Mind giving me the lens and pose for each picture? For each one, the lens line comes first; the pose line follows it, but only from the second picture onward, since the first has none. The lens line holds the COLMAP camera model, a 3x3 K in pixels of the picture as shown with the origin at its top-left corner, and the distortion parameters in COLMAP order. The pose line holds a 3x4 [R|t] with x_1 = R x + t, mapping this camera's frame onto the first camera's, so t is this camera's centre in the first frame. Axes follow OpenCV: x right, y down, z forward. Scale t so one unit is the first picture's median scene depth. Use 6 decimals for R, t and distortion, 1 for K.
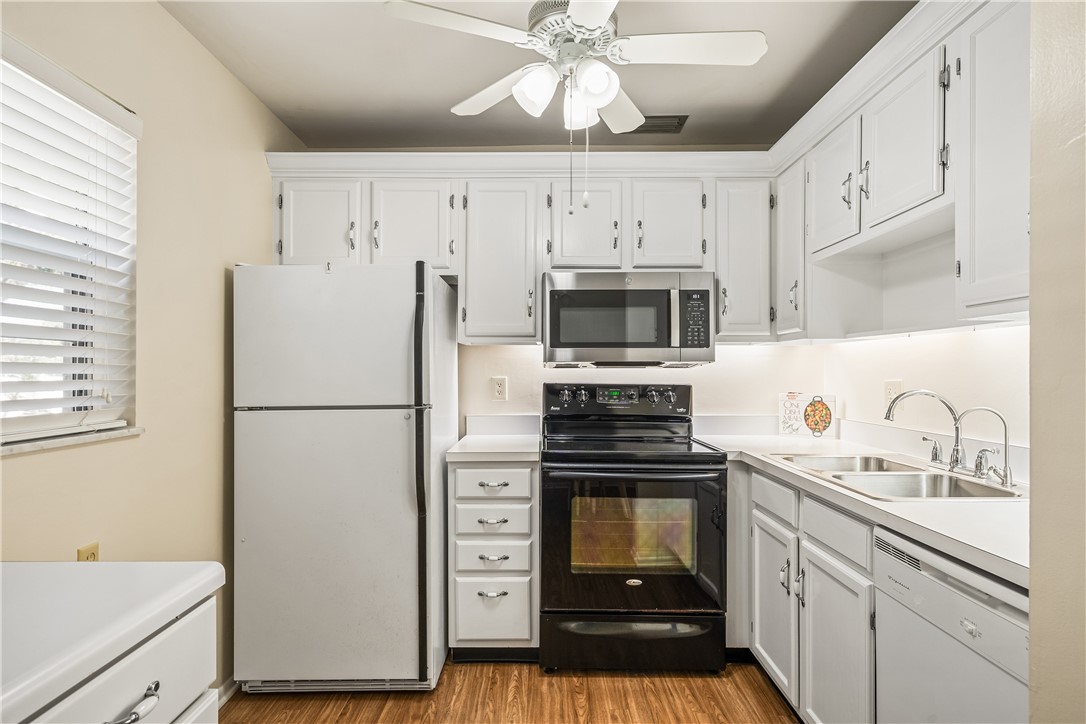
lens RADIAL K [[587.4, 0, 541.5], [0, 587.4, 367.8], [0, 0, 1]] dist [0.010554, -0.000222]
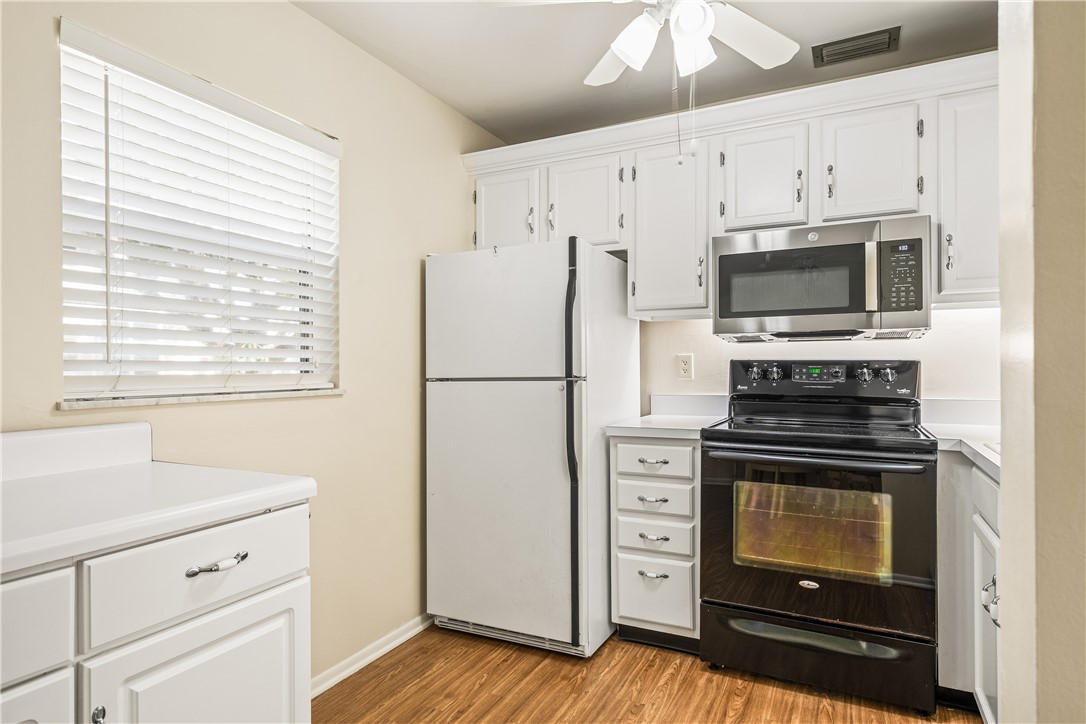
lens RADIAL K [[619.8, 0, 541.5], [0, 619.8, 363.4], [0, 0, 1]] dist [0.011027, 0.003308]
pose [[0.893707, -0.006509, -0.448604, 0.217400], [0.007117, 0.999975, -0.000329, 0.037450], [0.448595, -0.002899, 0.893731, 0.008750]]
